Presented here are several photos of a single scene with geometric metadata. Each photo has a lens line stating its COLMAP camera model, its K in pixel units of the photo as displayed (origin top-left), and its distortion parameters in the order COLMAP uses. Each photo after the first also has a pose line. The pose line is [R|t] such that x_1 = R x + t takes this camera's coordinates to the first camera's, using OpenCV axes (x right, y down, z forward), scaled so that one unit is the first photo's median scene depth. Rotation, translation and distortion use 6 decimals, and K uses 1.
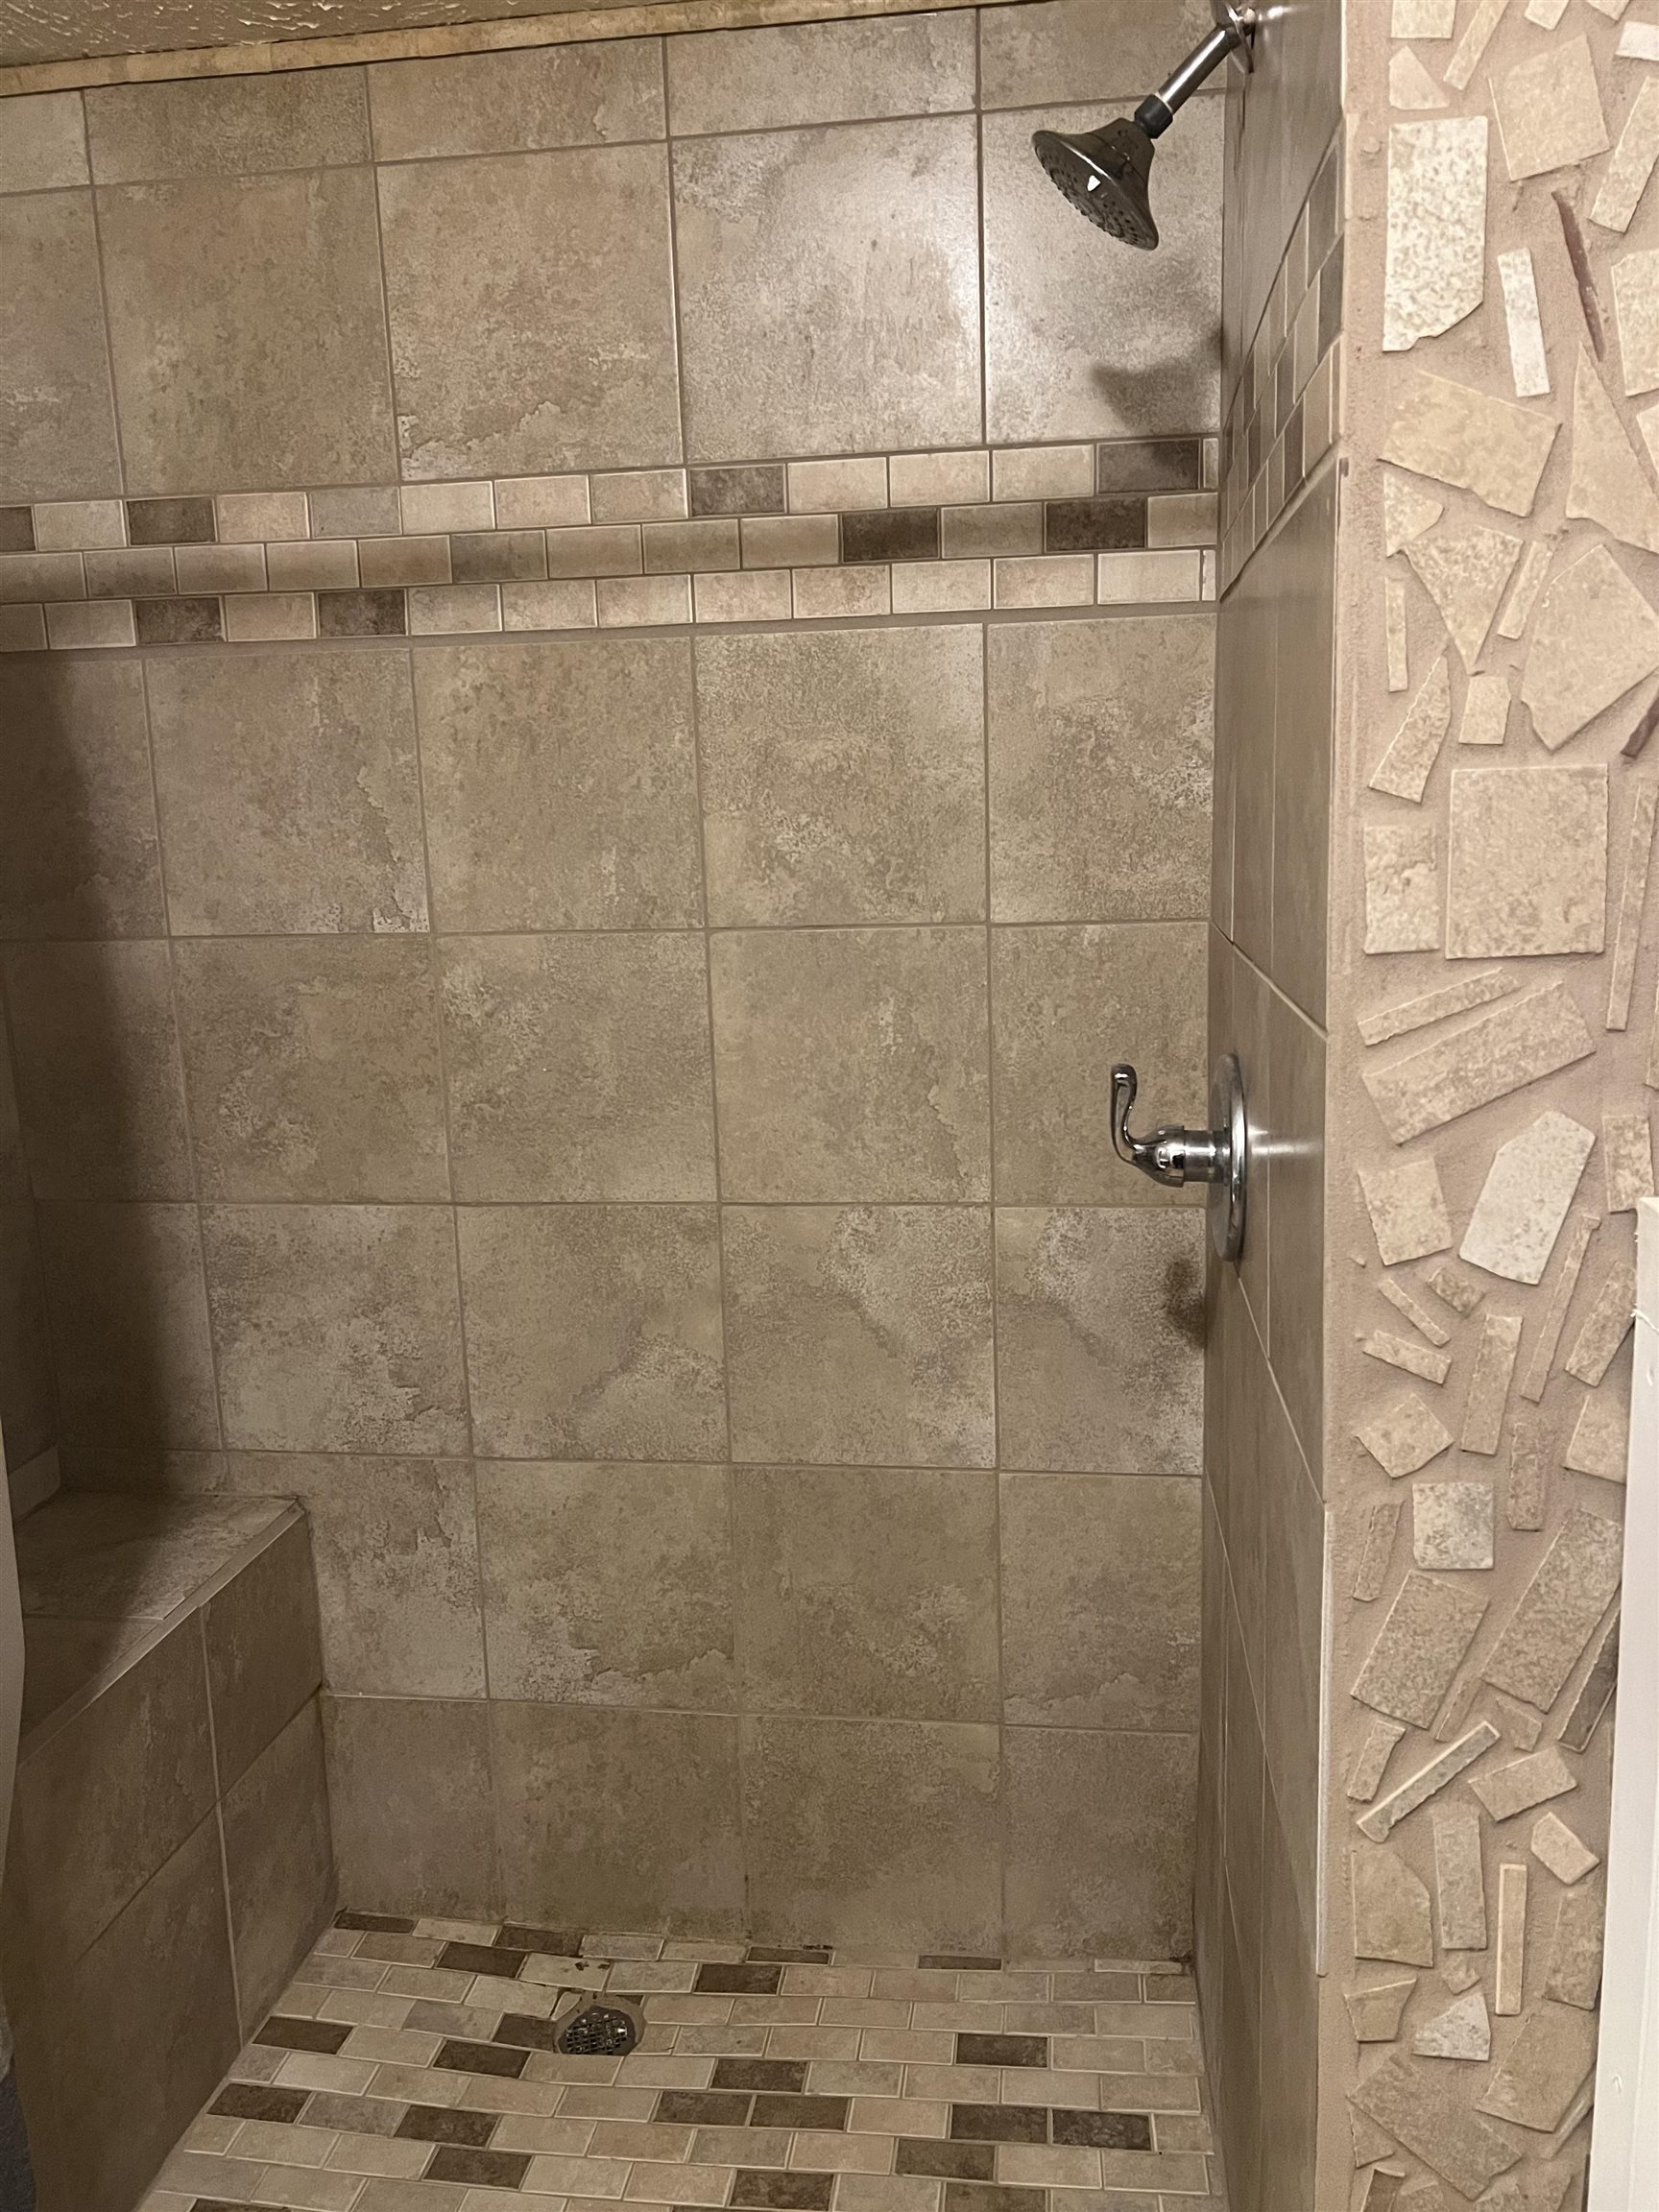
lens RADIAL K [[1813.1, 0, 829.5], [0, 1813.1, 1106.0], [0, 0, 1]] dist [0.107498, -0.175042]
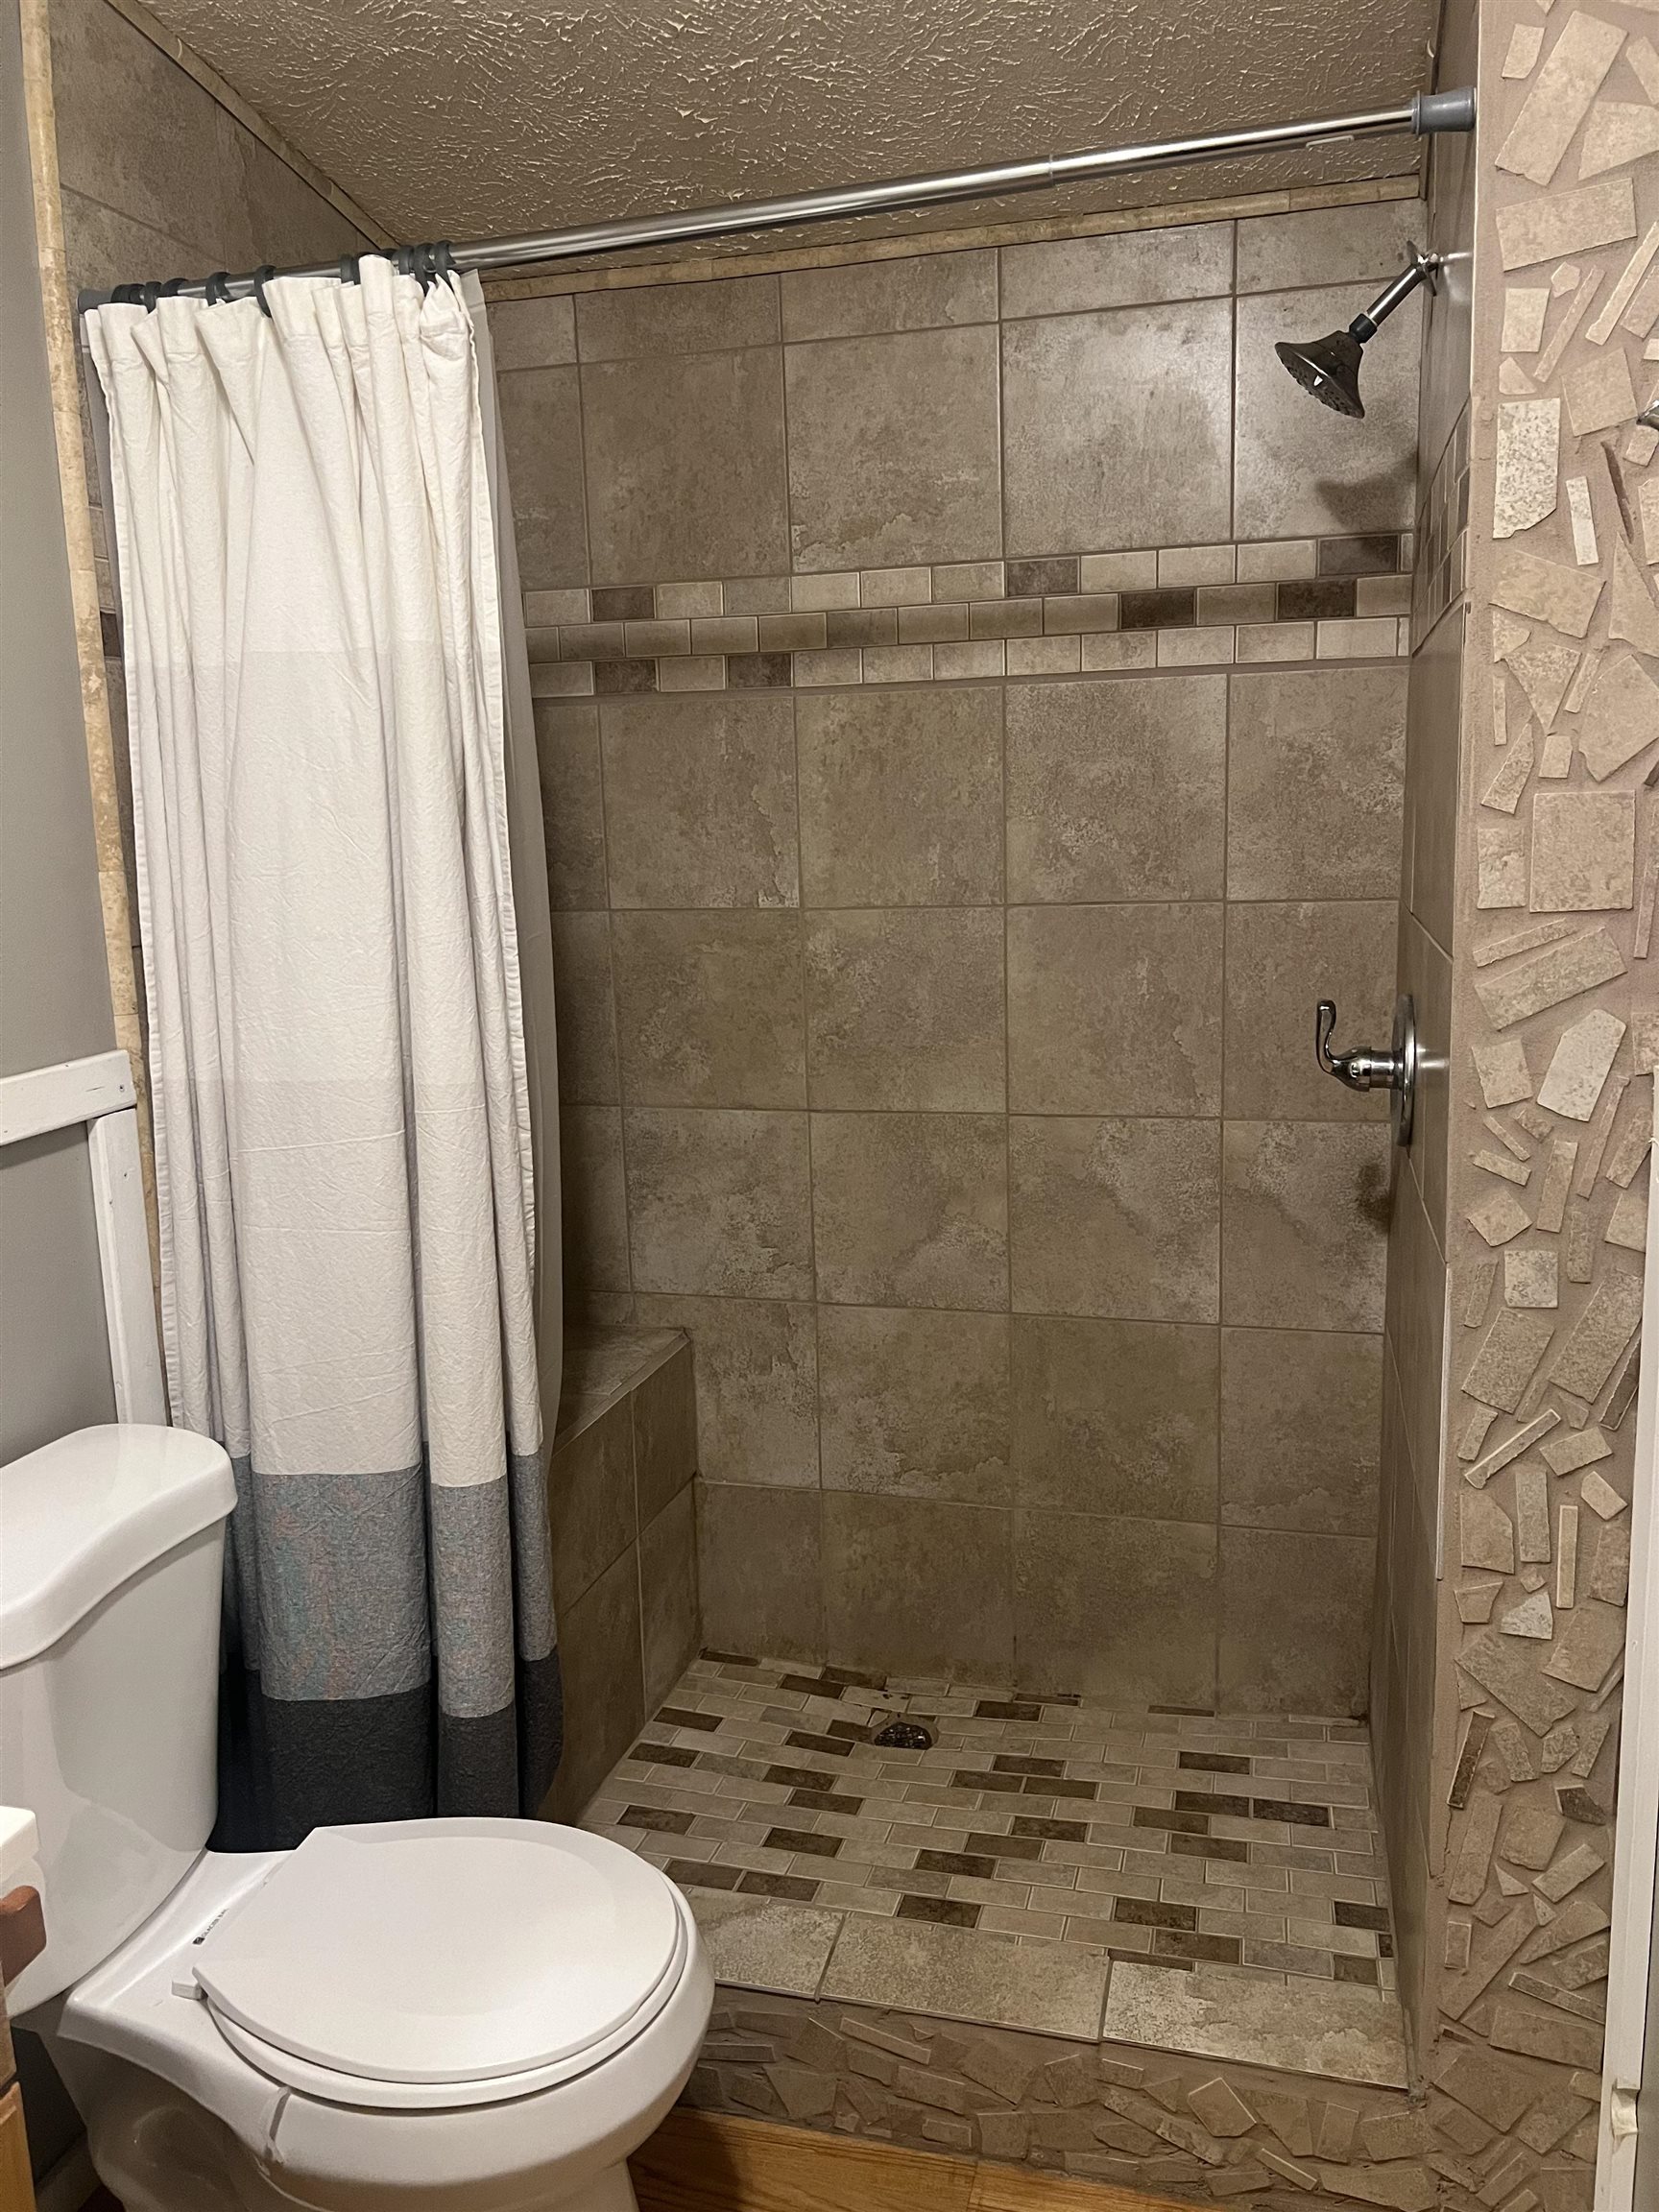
lens RADIAL K [[1700.8, 0, 829.5], [0, 1700.8, 1106.0], [0, 0, 1]] dist [0.114501, -0.221037]
pose [[0.991478, 0.022582, -0.128305, -0.033725], [-0.021228, 0.999704, 0.011910, 0.039275], [0.128536, -0.009085, 0.991663, -0.267213]]
